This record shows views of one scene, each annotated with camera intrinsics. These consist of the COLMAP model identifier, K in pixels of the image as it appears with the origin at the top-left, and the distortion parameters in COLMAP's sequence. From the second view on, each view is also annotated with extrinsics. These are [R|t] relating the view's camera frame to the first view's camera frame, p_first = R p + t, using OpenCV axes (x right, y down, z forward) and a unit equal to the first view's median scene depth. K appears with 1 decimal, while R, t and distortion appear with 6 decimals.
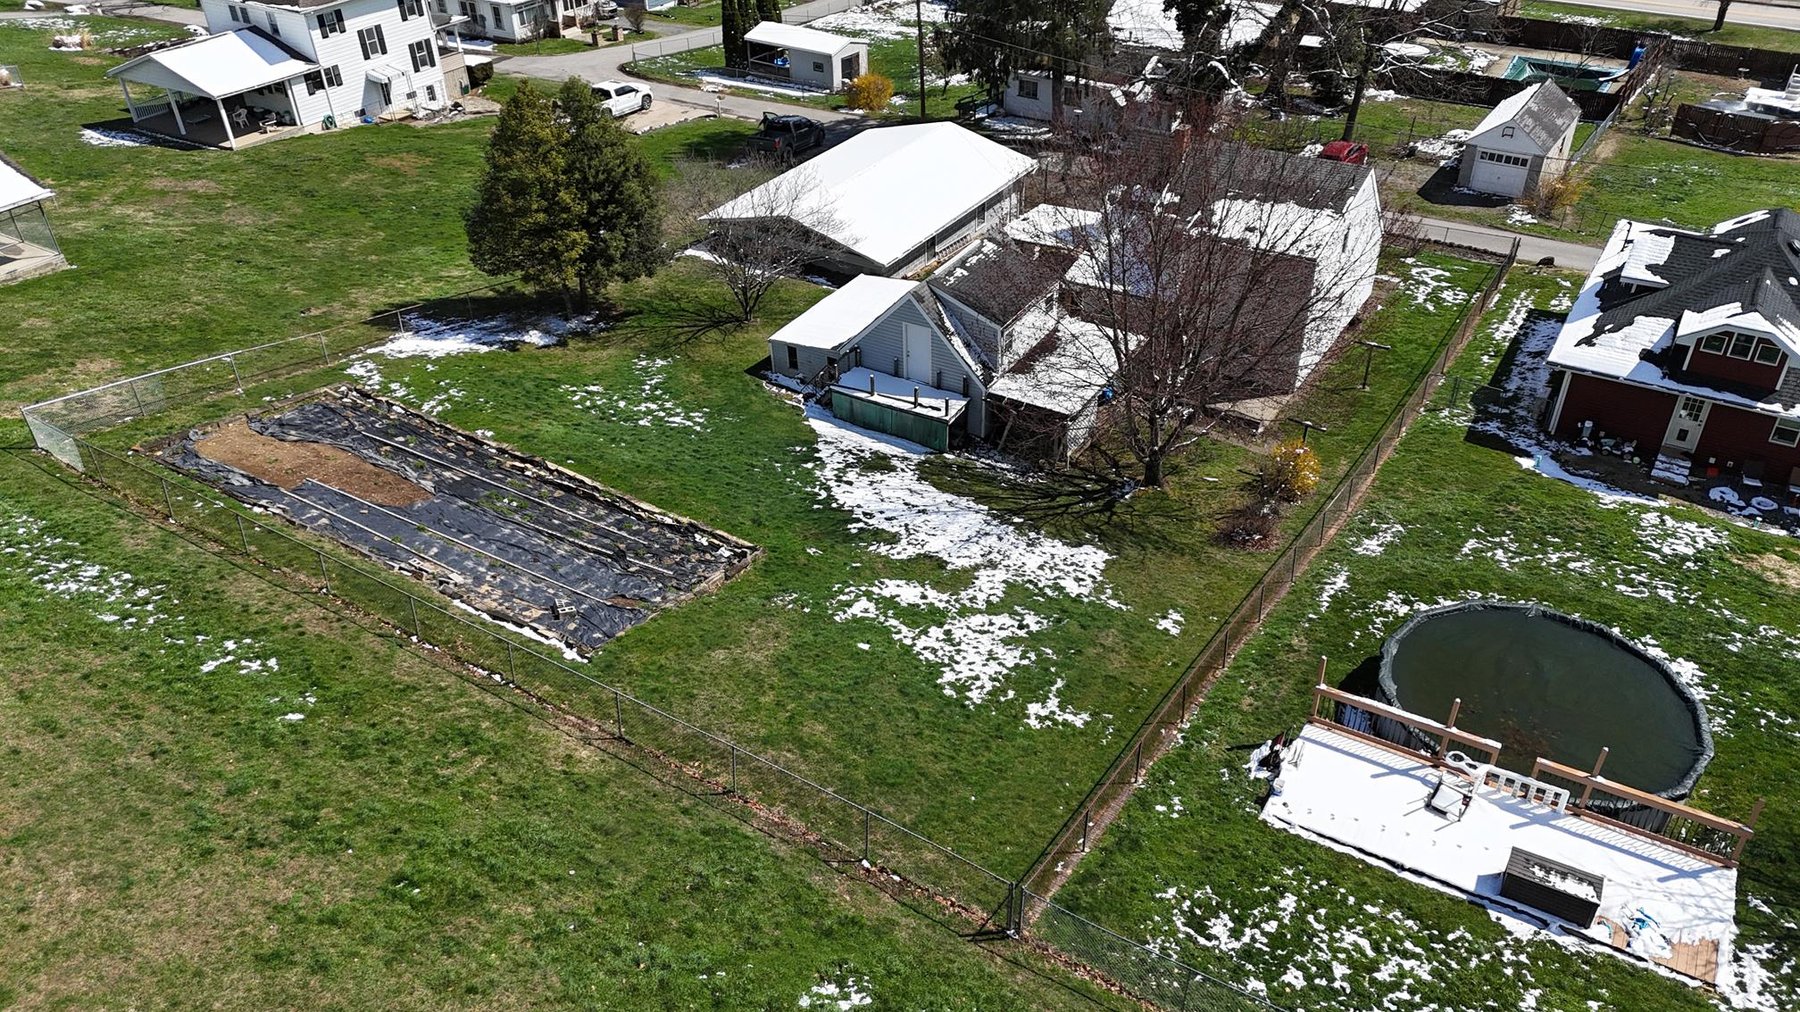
lens RADIAL K [[1310.7, 0, 899.3], [0, 1310.7, 511.1], [0, 0, 1]] dist [0.086206, -0.072727]
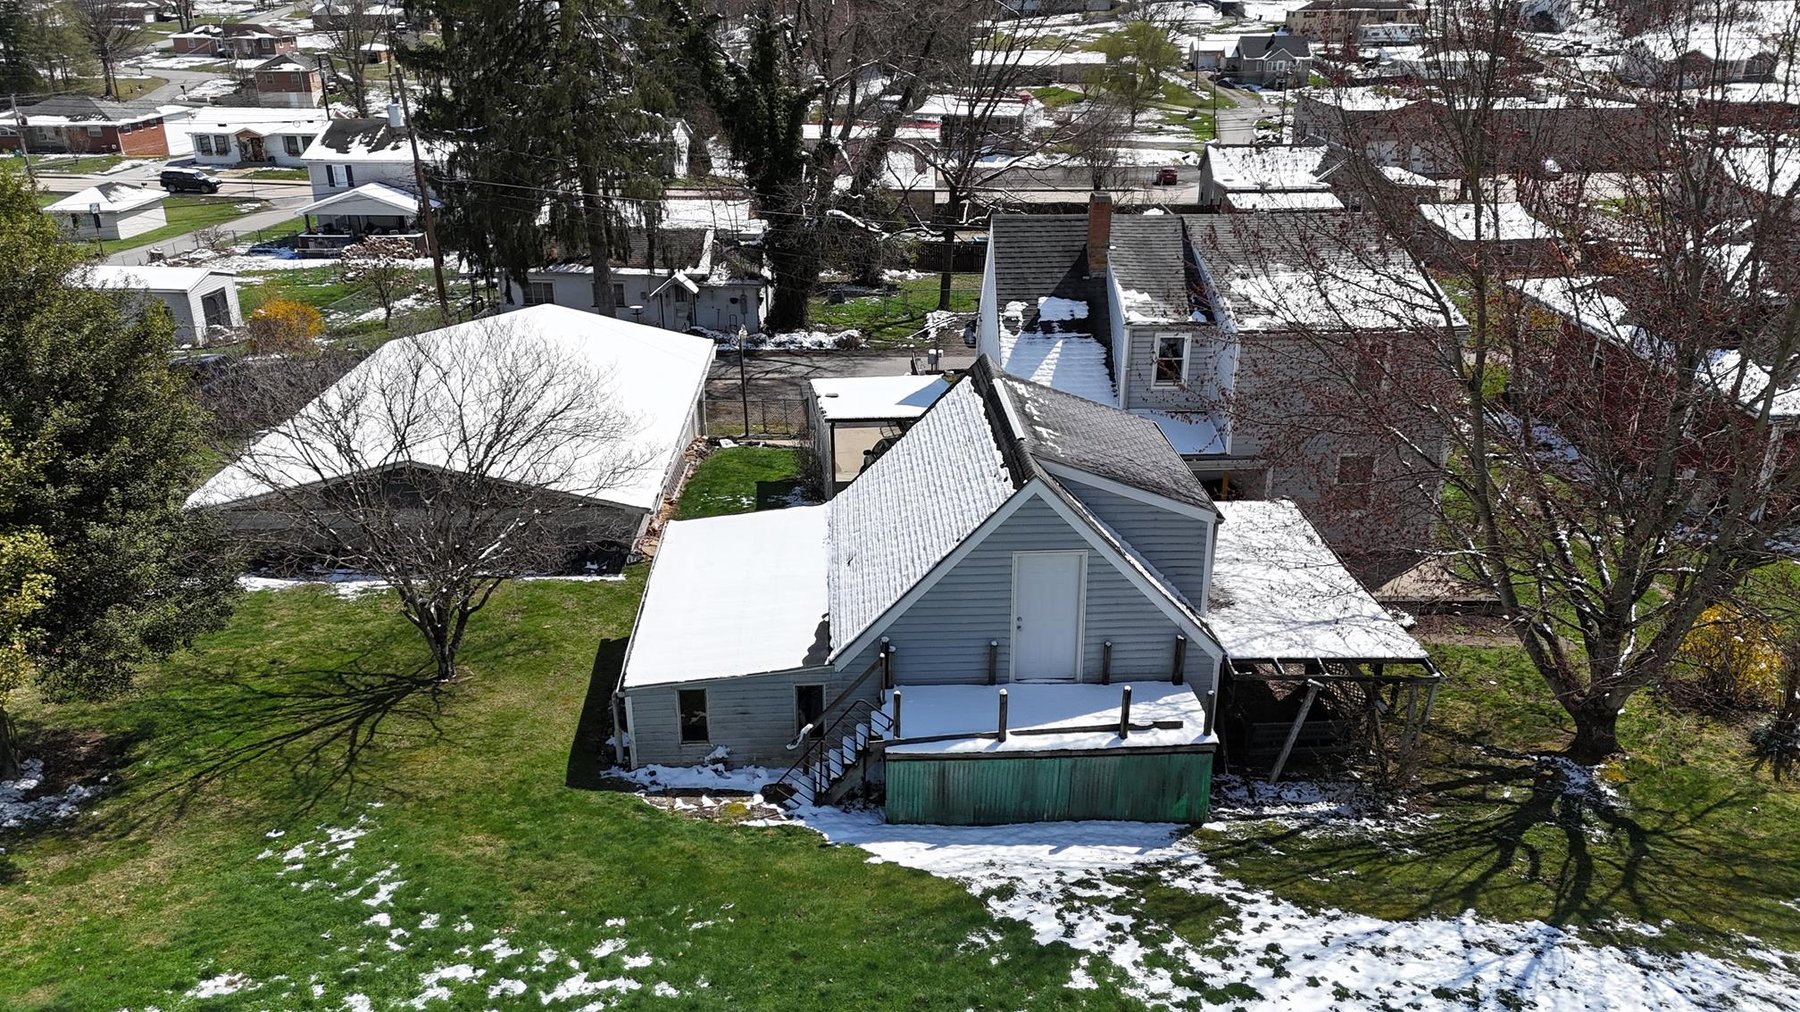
lens RADIAL K [[1319.5, 0, 897.0], [0, 1319.5, 481.3], [0, 0, 1]] dist [0.097431, -0.102815]
pose [[0.830092, -0.181545, 0.527246, -0.267497], [0.302734, 0.940764, -0.152691, -0.118056], [-0.468294, 0.286363, 0.835881, 0.686578]]
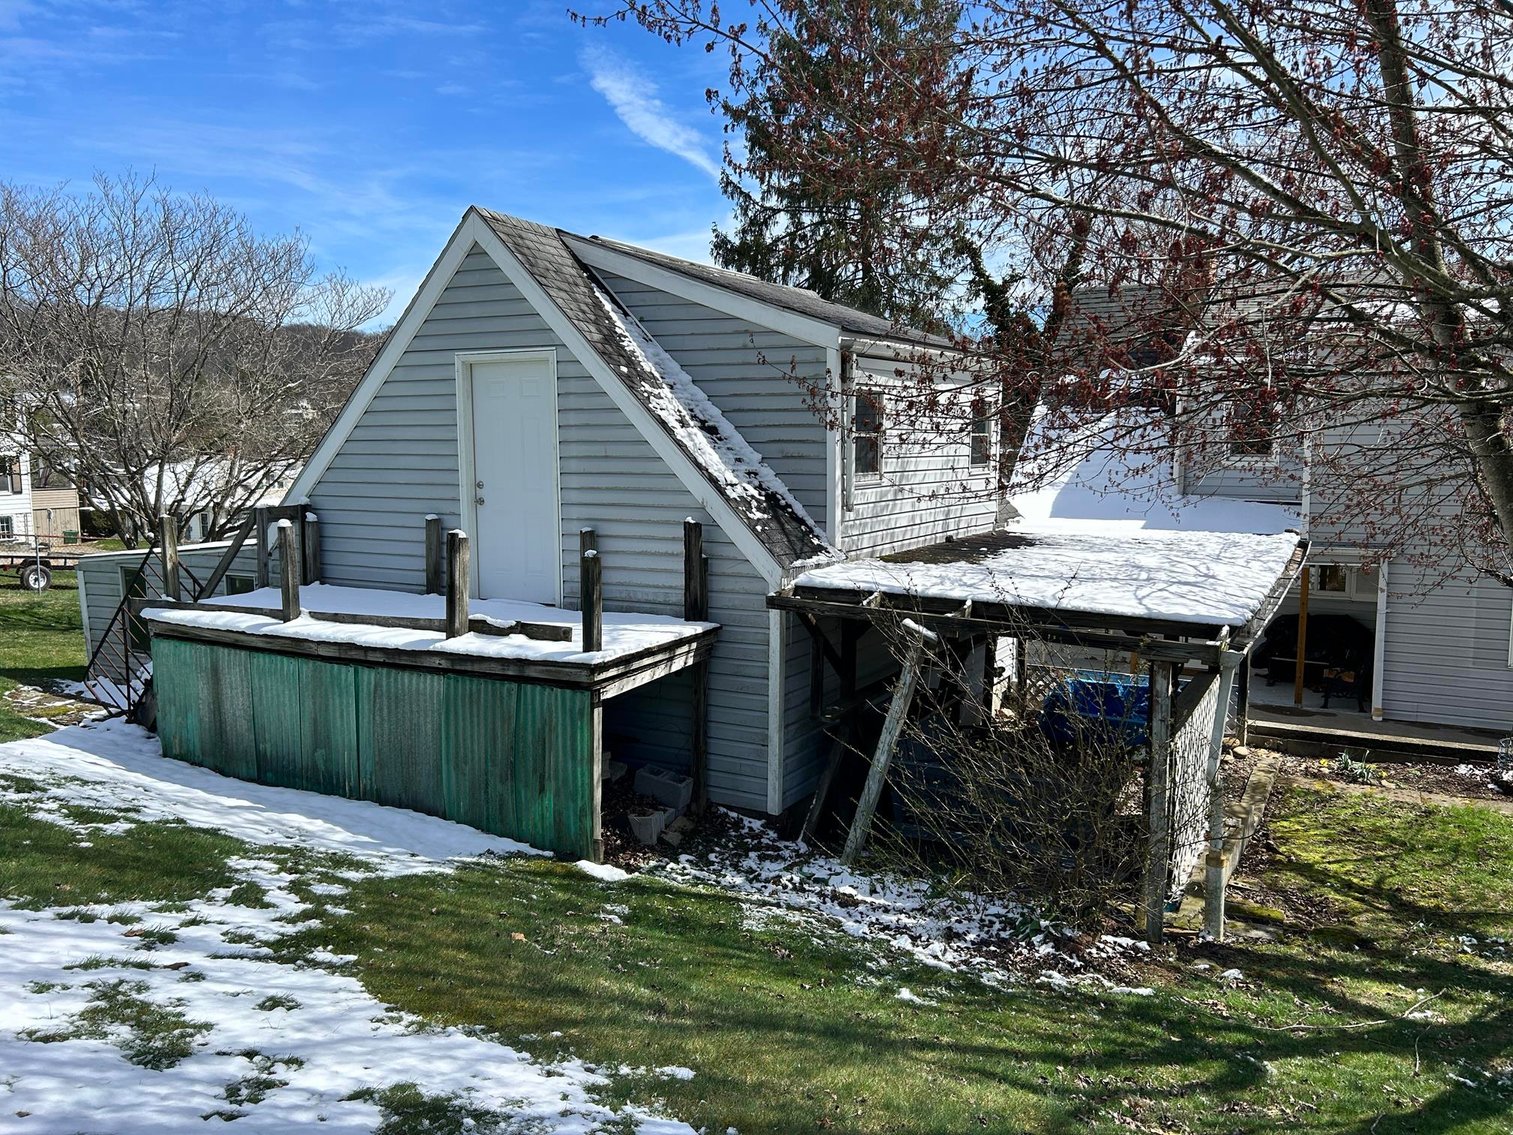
lens RADIAL K [[1126.9, 0, 759.1], [0, 1126.9, 564.6], [0, 0, 1]] dist [0.002504, 0.000114]
pose [[0.999176, 0.014324, 0.037963, 0.057058], [0.005198, 0.882719, -0.469873, -0.003228], [-0.040241, 0.469683, 0.881917, 0.867713]]
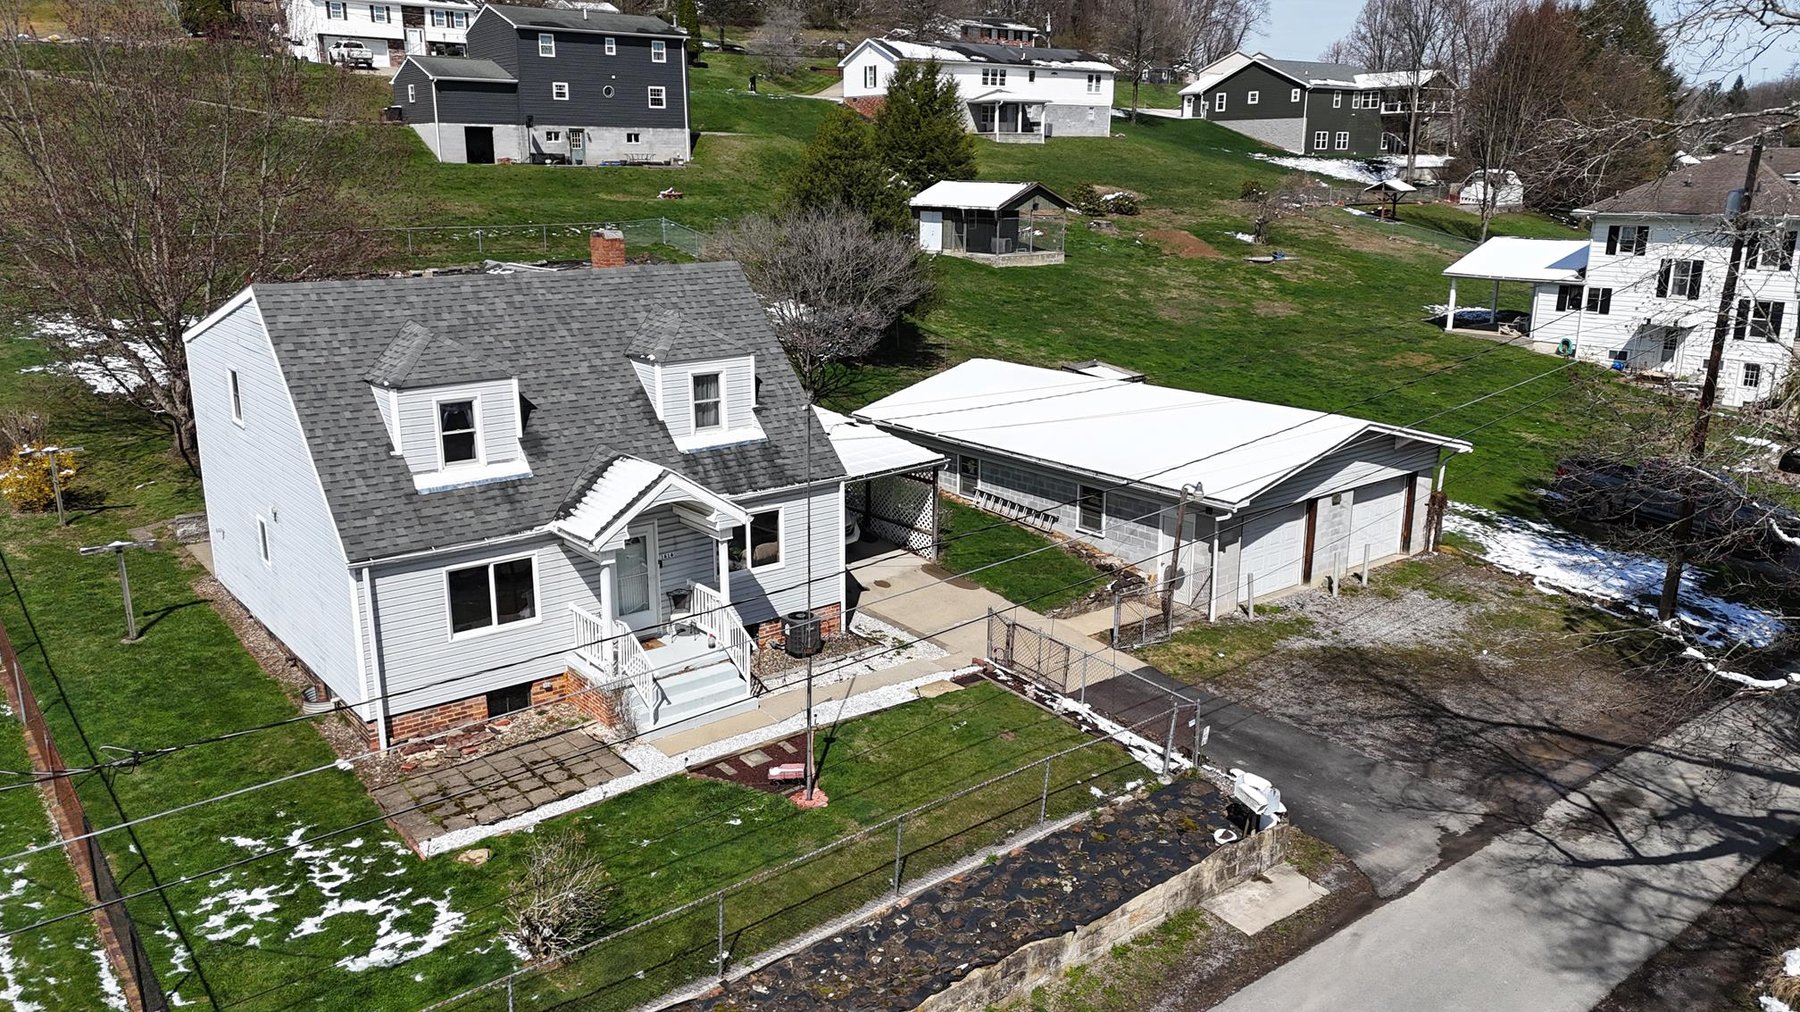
lens RADIAL K [[1310.7, 0, 899.3], [0, 1310.7, 511.1], [0, 0, 1]] dist [0.086206, -0.072727]
pose [[-0.323102, 0.262171, -0.909325, 0.849825], [-0.532746, 0.743761, 0.403733, -0.594366], [0.782168, 0.614886, -0.100640, 1.489339]]
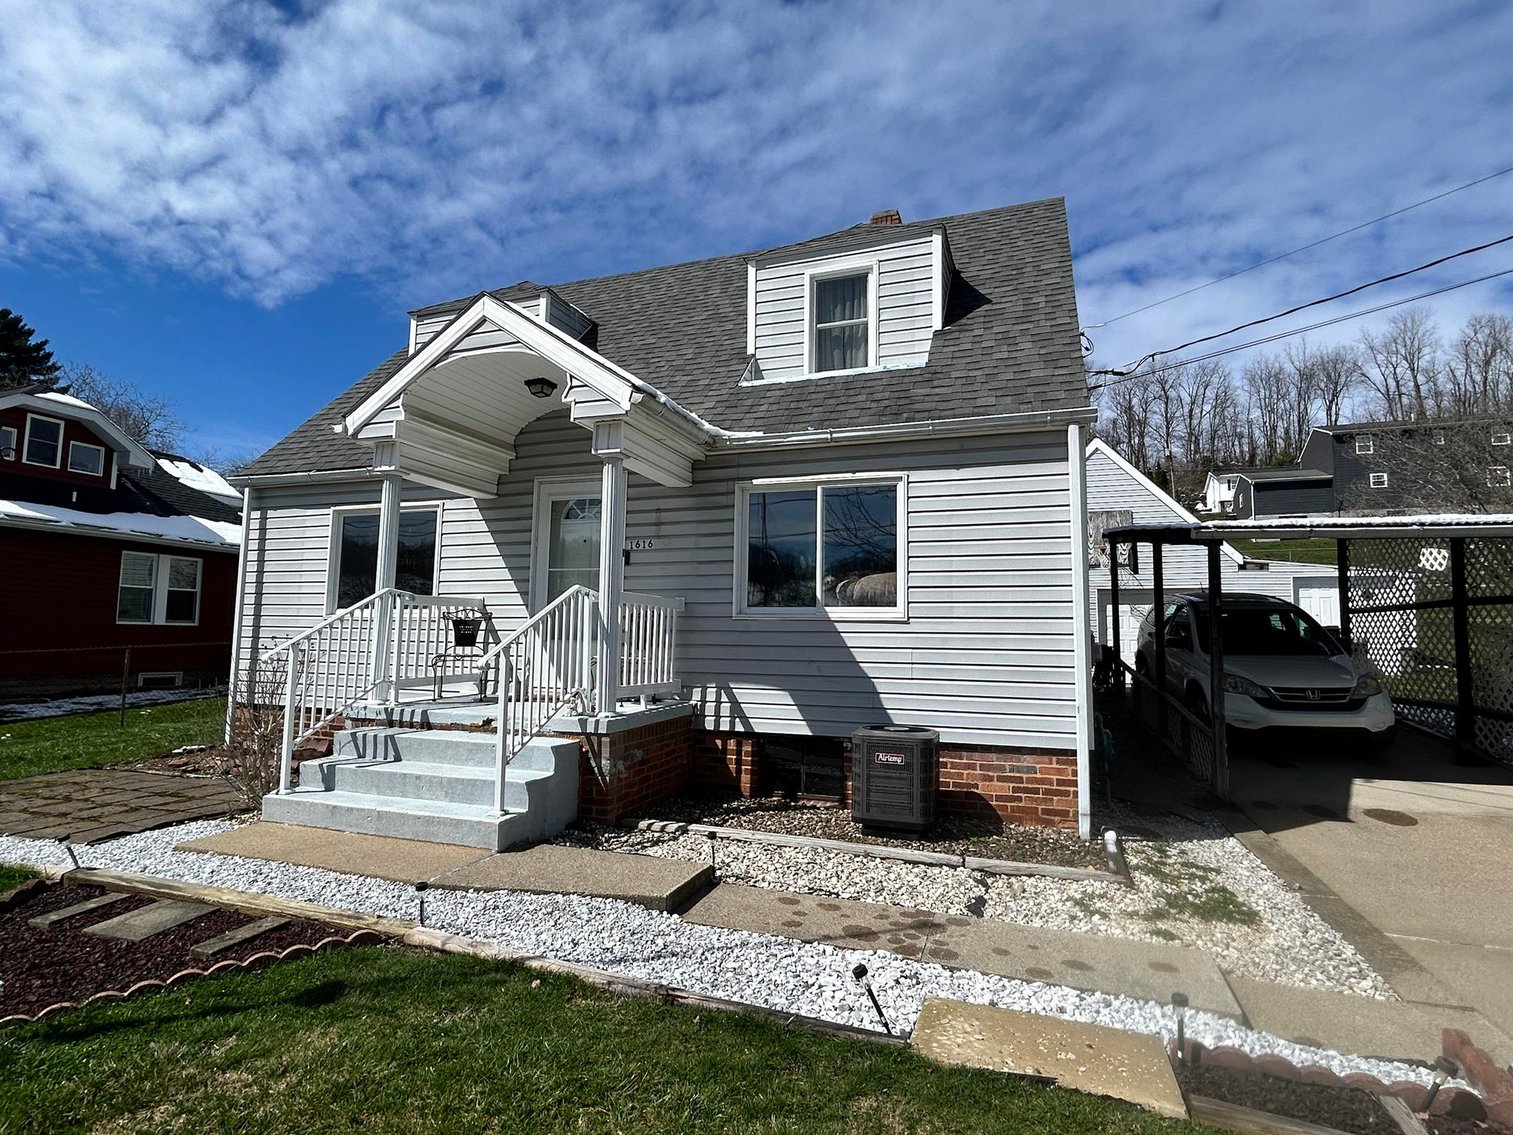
lens RADIAL K [[726.2, 0, 766.0], [0, 726.2, 540.4], [0, 0, 1]] dist [-0.015970, -0.000476]
pose [[-0.968346, -0.015512, -0.249130, 0.371556], [-0.130257, 0.882800, 0.451329, -0.371280], [0.212931, 0.469493, -0.856876, 1.515445]]
